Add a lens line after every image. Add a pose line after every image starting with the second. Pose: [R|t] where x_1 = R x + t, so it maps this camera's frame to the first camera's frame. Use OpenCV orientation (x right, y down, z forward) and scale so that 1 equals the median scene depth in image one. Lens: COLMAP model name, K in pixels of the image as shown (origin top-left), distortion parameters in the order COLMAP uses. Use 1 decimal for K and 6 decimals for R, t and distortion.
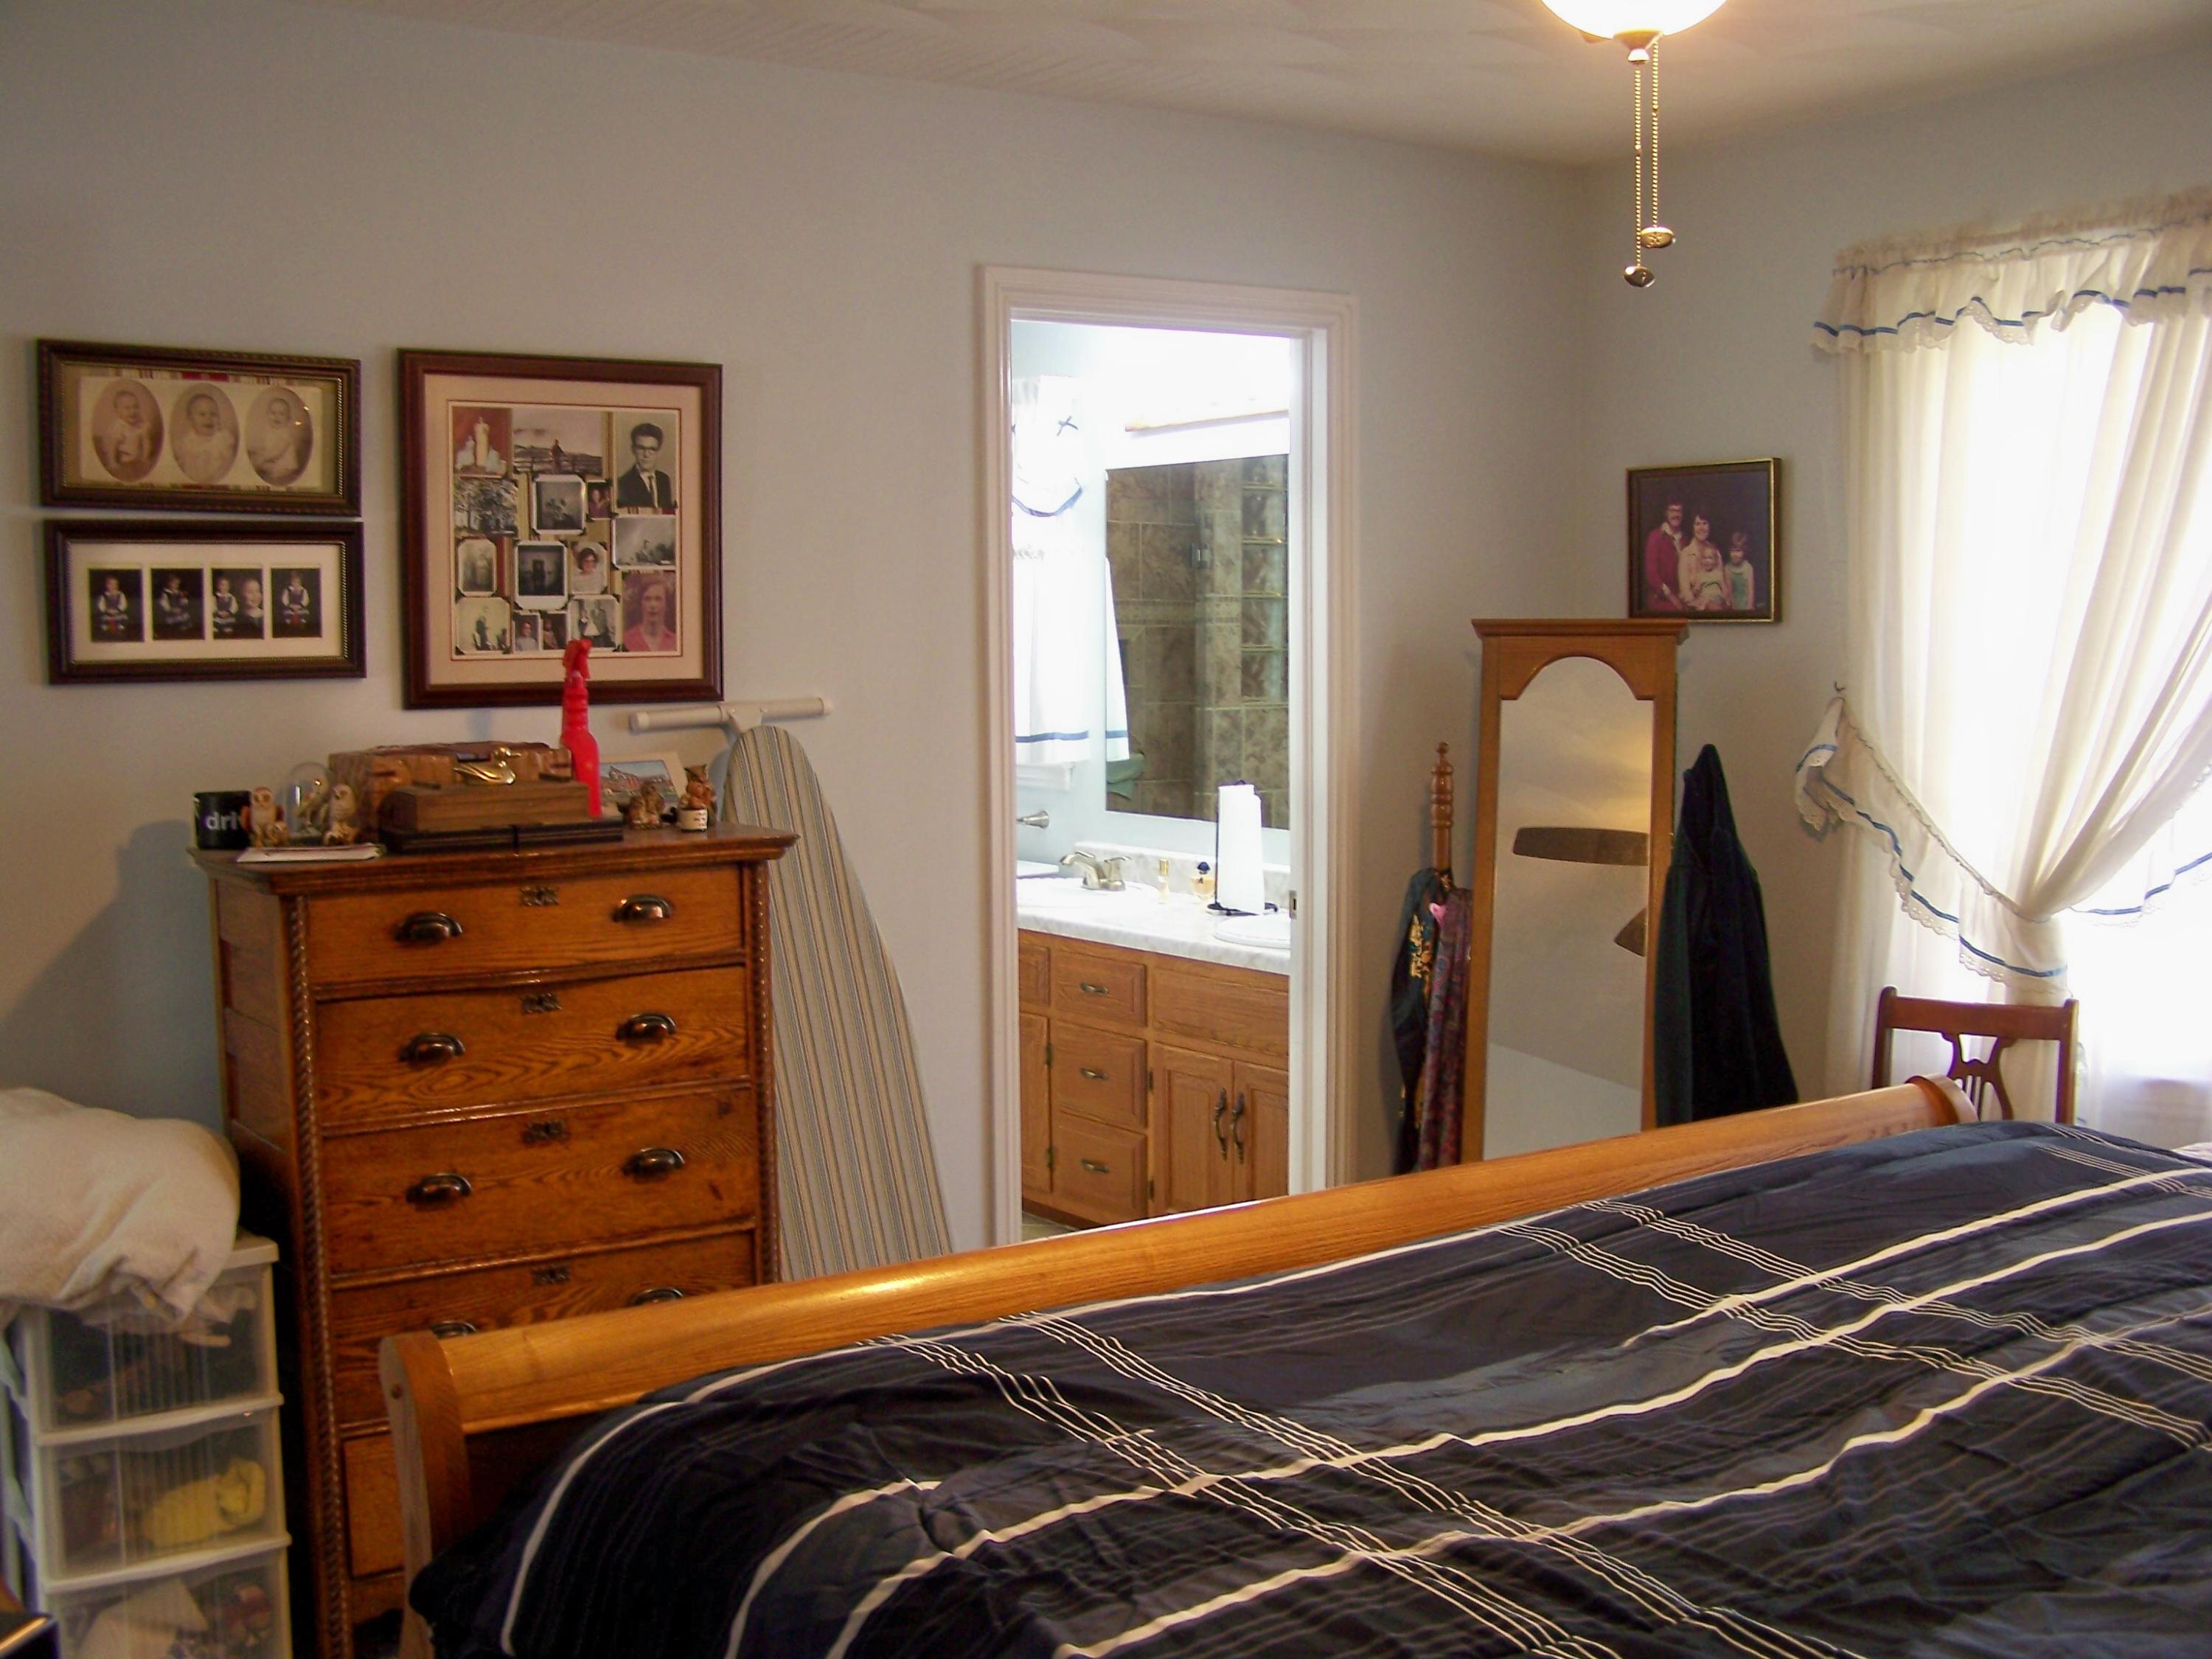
lens RADIAL K [[2473.0, 0, 1106.7], [0, 2473.0, 835.7], [0, 0, 1]] dist [-0.099399, 0.000000]
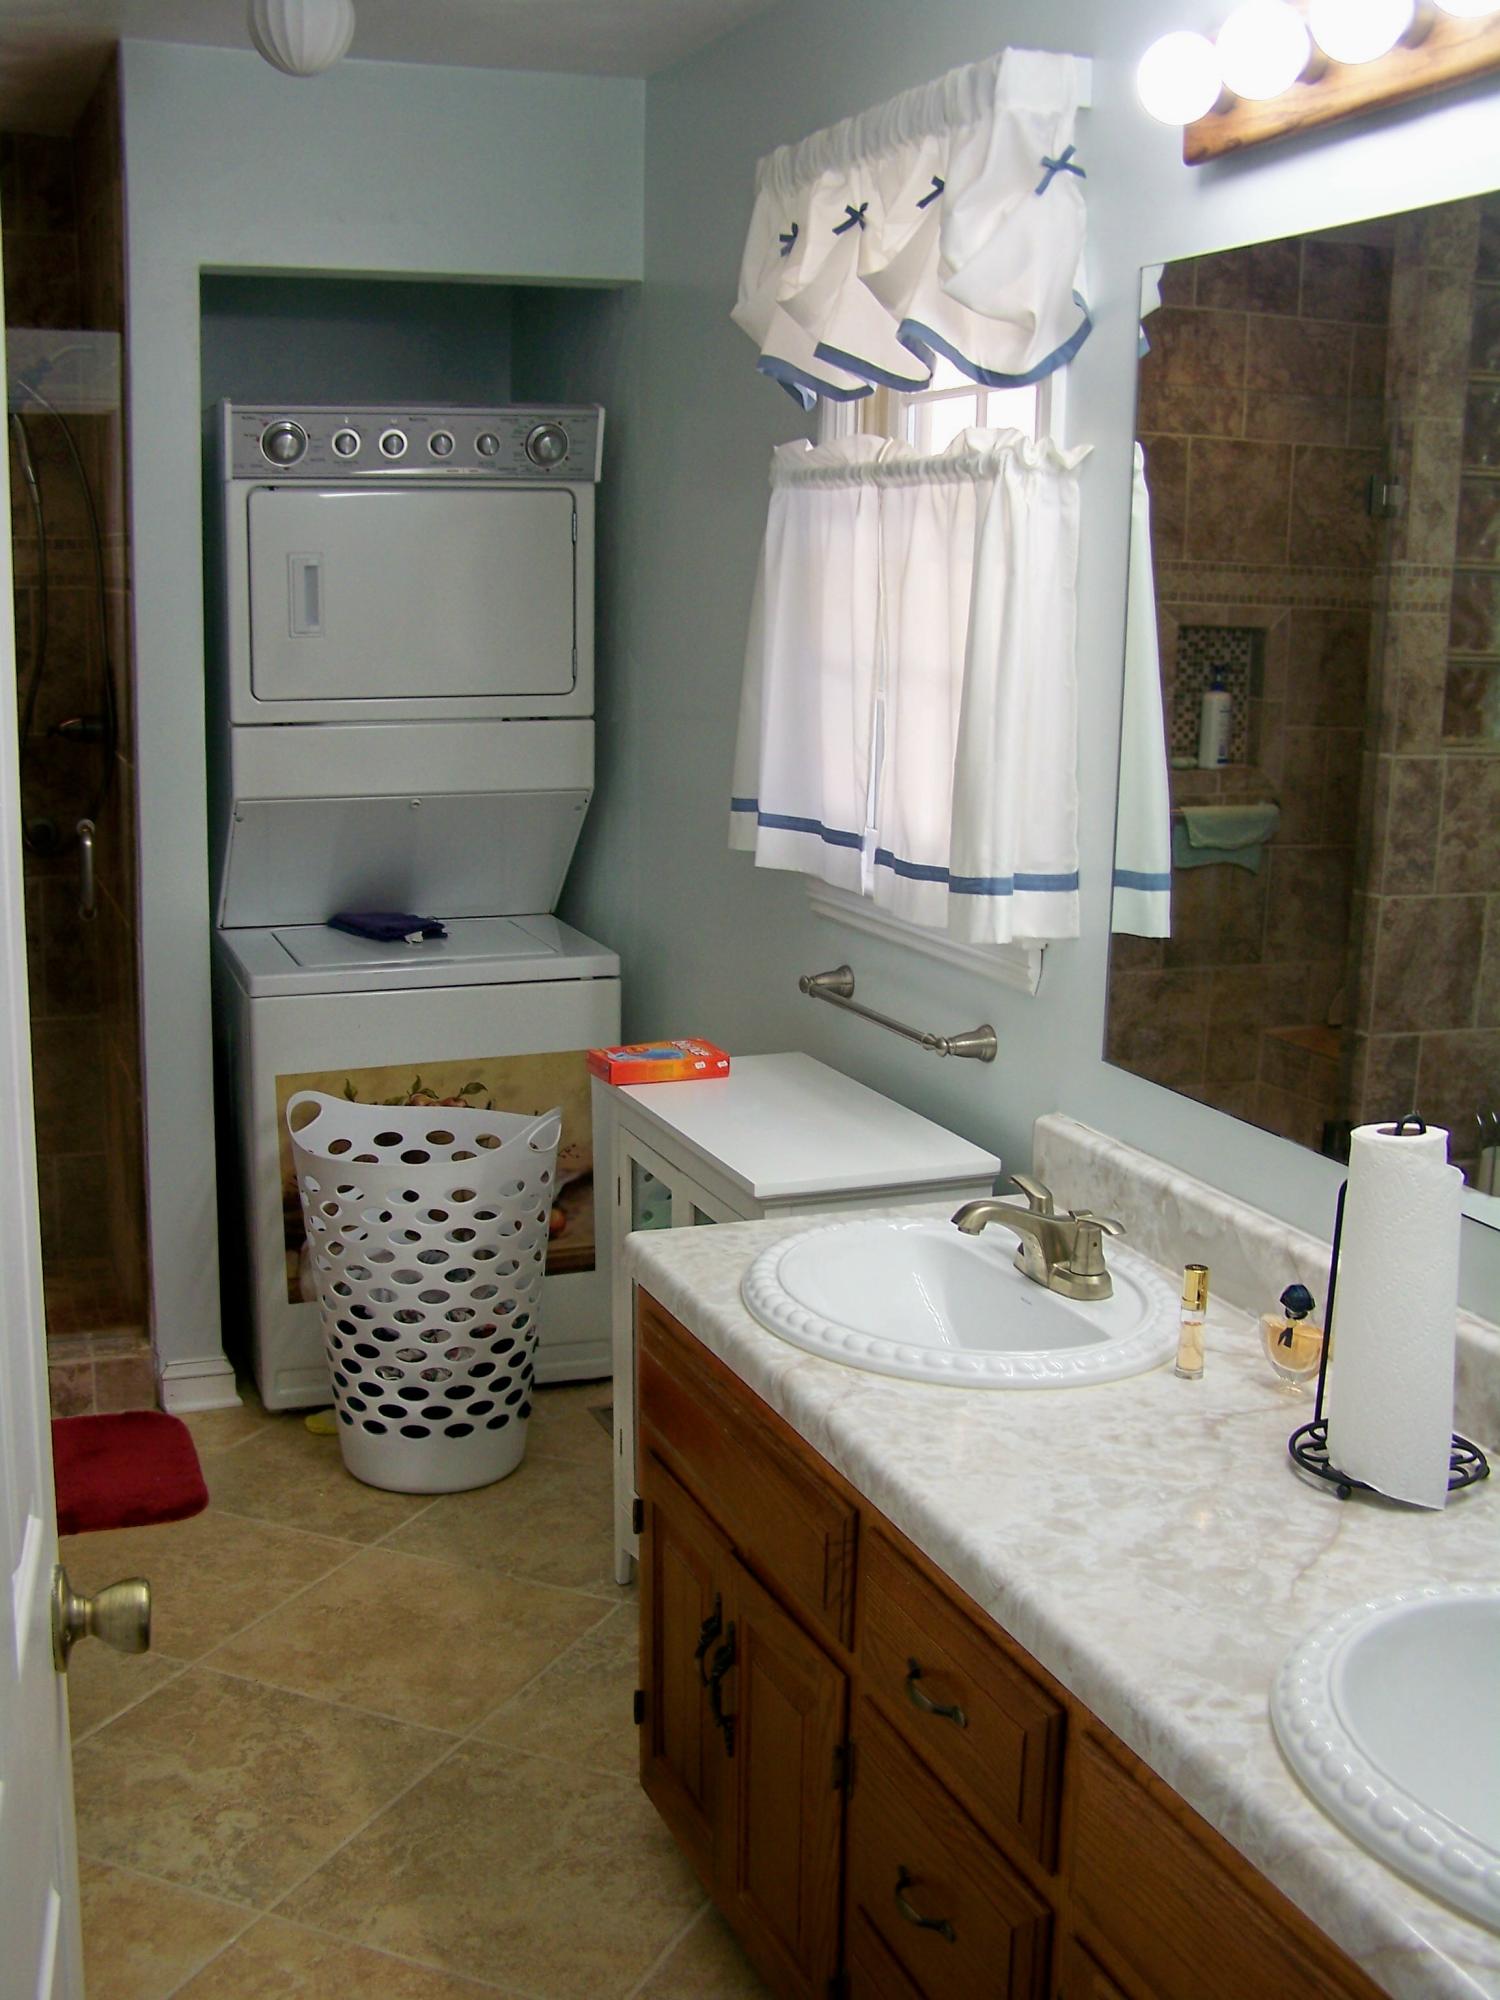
lens RADIAL K [[2236.0, 0, 739.7], [0, 2236.0, 988.8], [0, 0, 1]] dist [-0.099399, 0.000000]
pose [[0.967733, 0.067562, -0.242753, 0.024205], [-0.042626, 0.993394, 0.106547, -0.045837], [0.248347, -0.092762, 0.964219, 0.442819]]
